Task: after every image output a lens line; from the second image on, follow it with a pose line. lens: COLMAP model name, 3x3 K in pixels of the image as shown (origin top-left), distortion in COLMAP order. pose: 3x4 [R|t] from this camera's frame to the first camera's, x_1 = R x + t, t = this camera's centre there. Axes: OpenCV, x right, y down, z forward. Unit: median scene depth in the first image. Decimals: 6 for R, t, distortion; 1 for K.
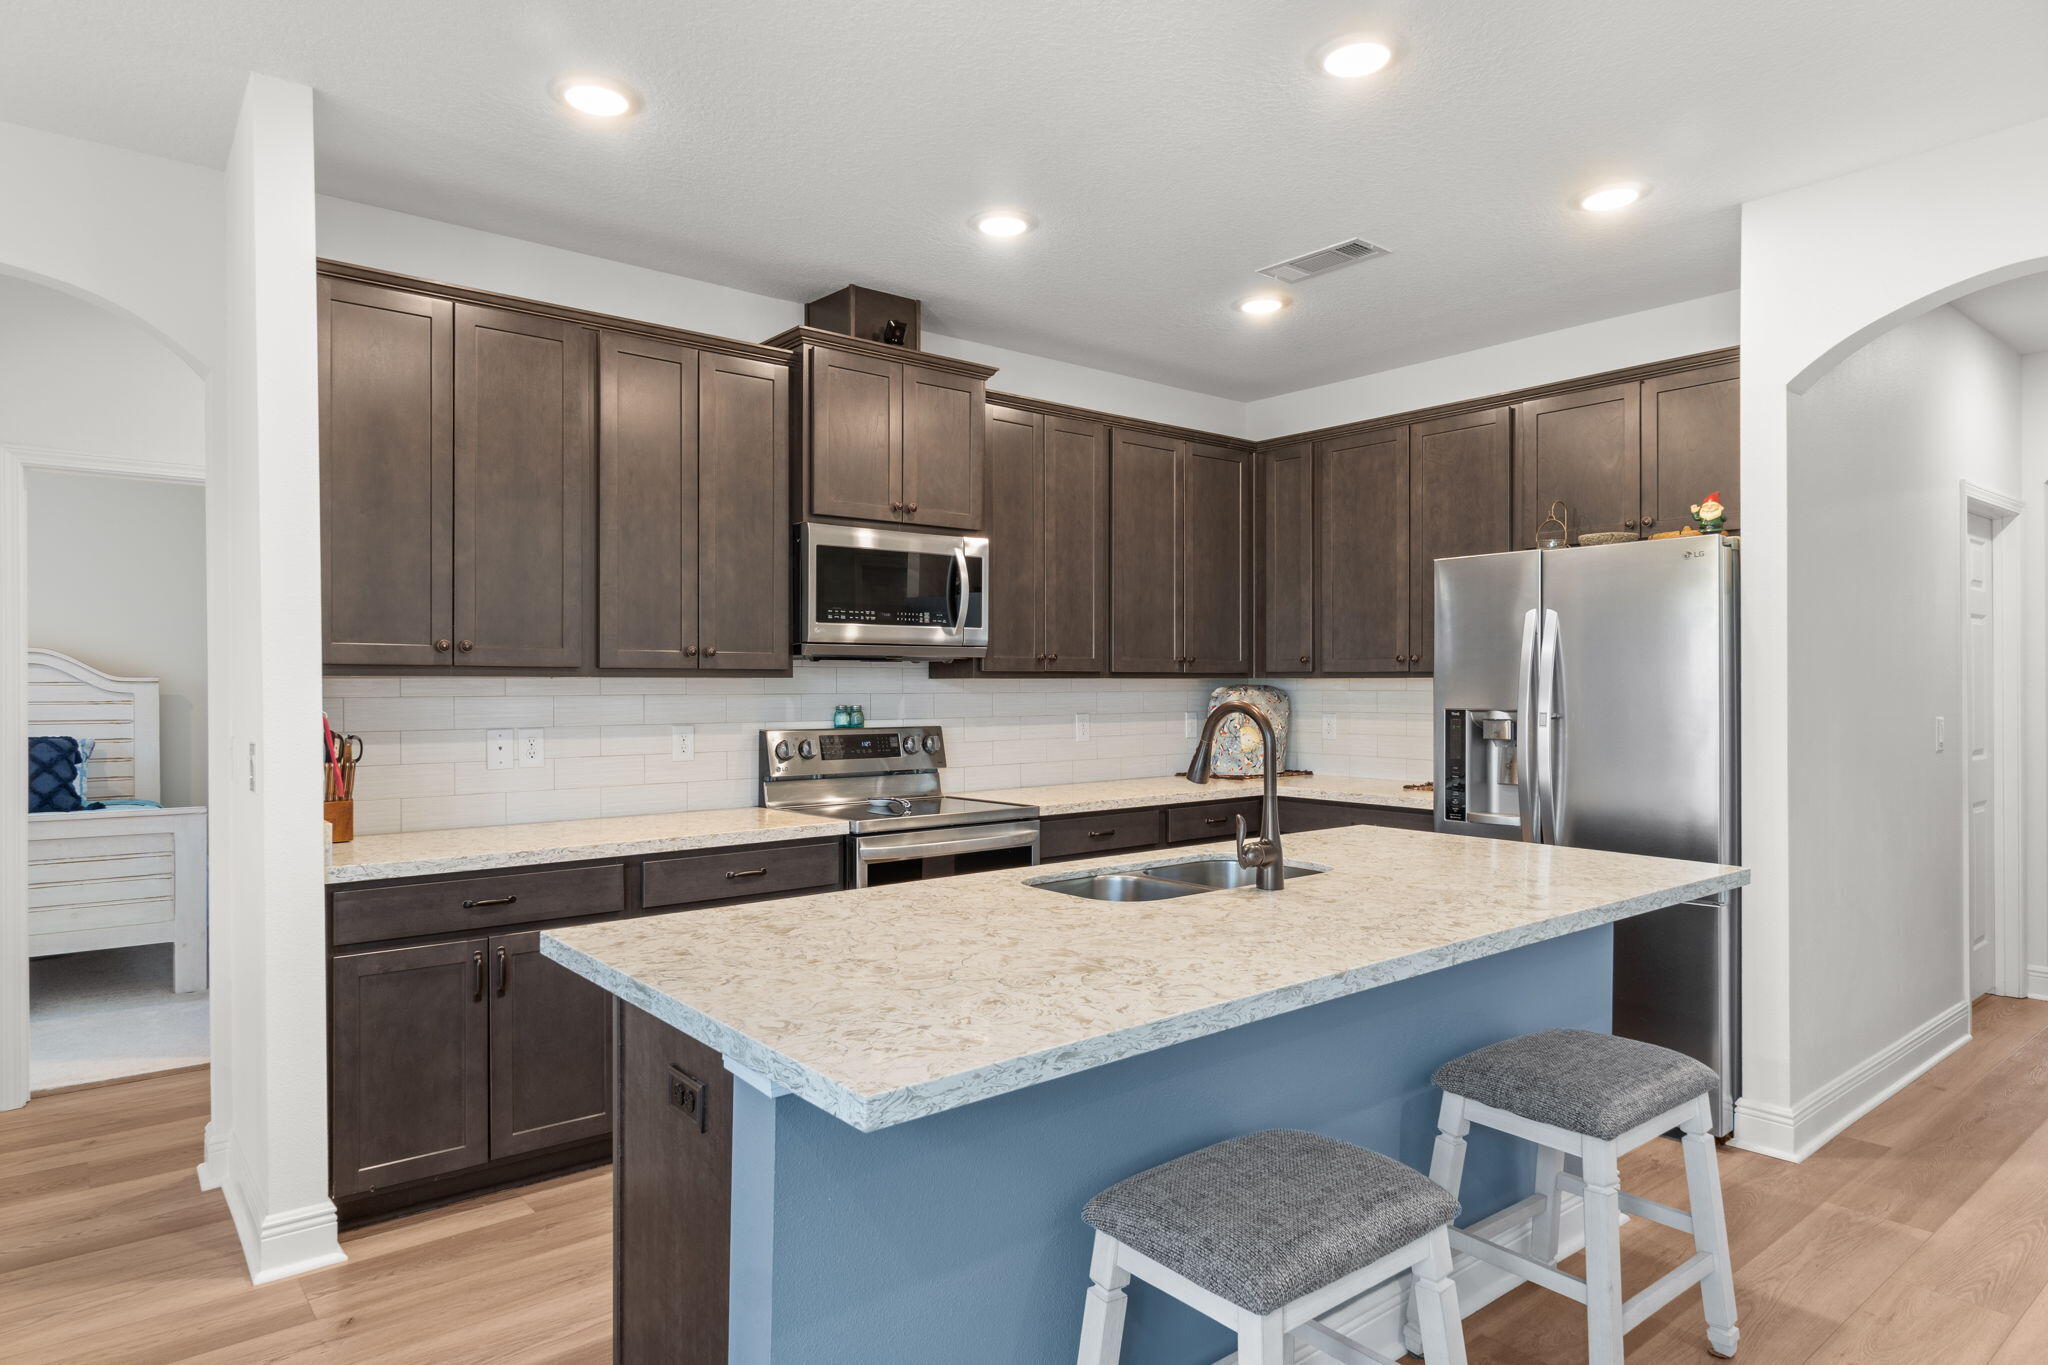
lens RADIAL K [[1170.8, 0, 1026.0], [0, 1170.8, 680.5], [0, 0, 1]] dist [0.006094, -0.001114]
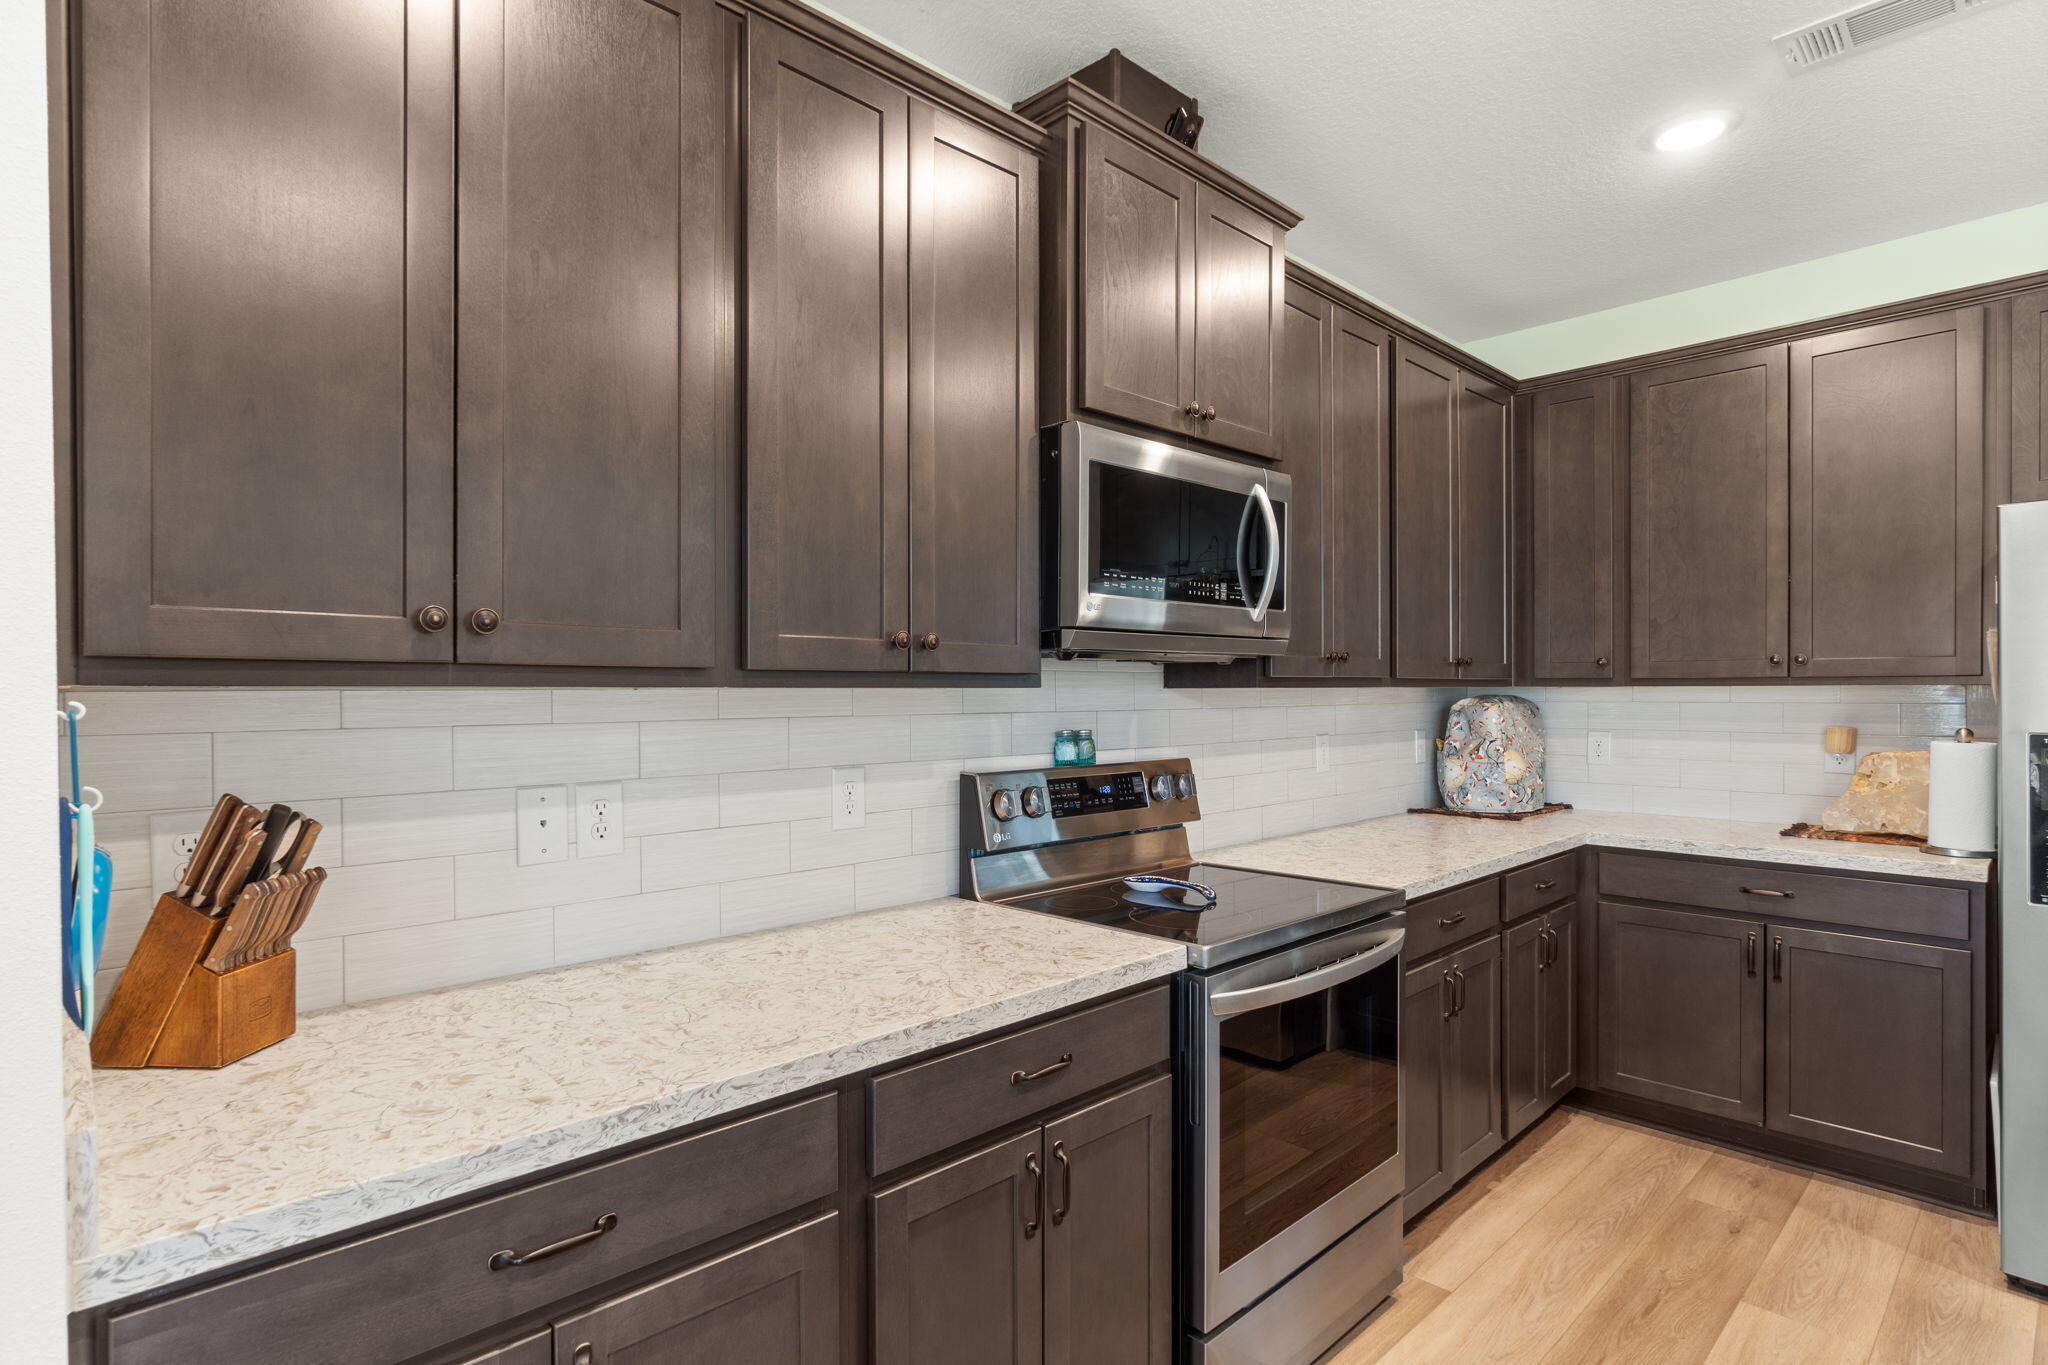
lens RADIAL K [[1018.6, 0, 1022.0], [0, 1018.6, 687.5], [0, 0, 1]] dist [-0.006305, 0.000866]
pose [[0.997518, -0.002386, 0.070375, -0.231743], [0.002511, 0.999995, -0.001698, -0.001483], [-0.070371, 0.001871, 0.997519, 0.461023]]
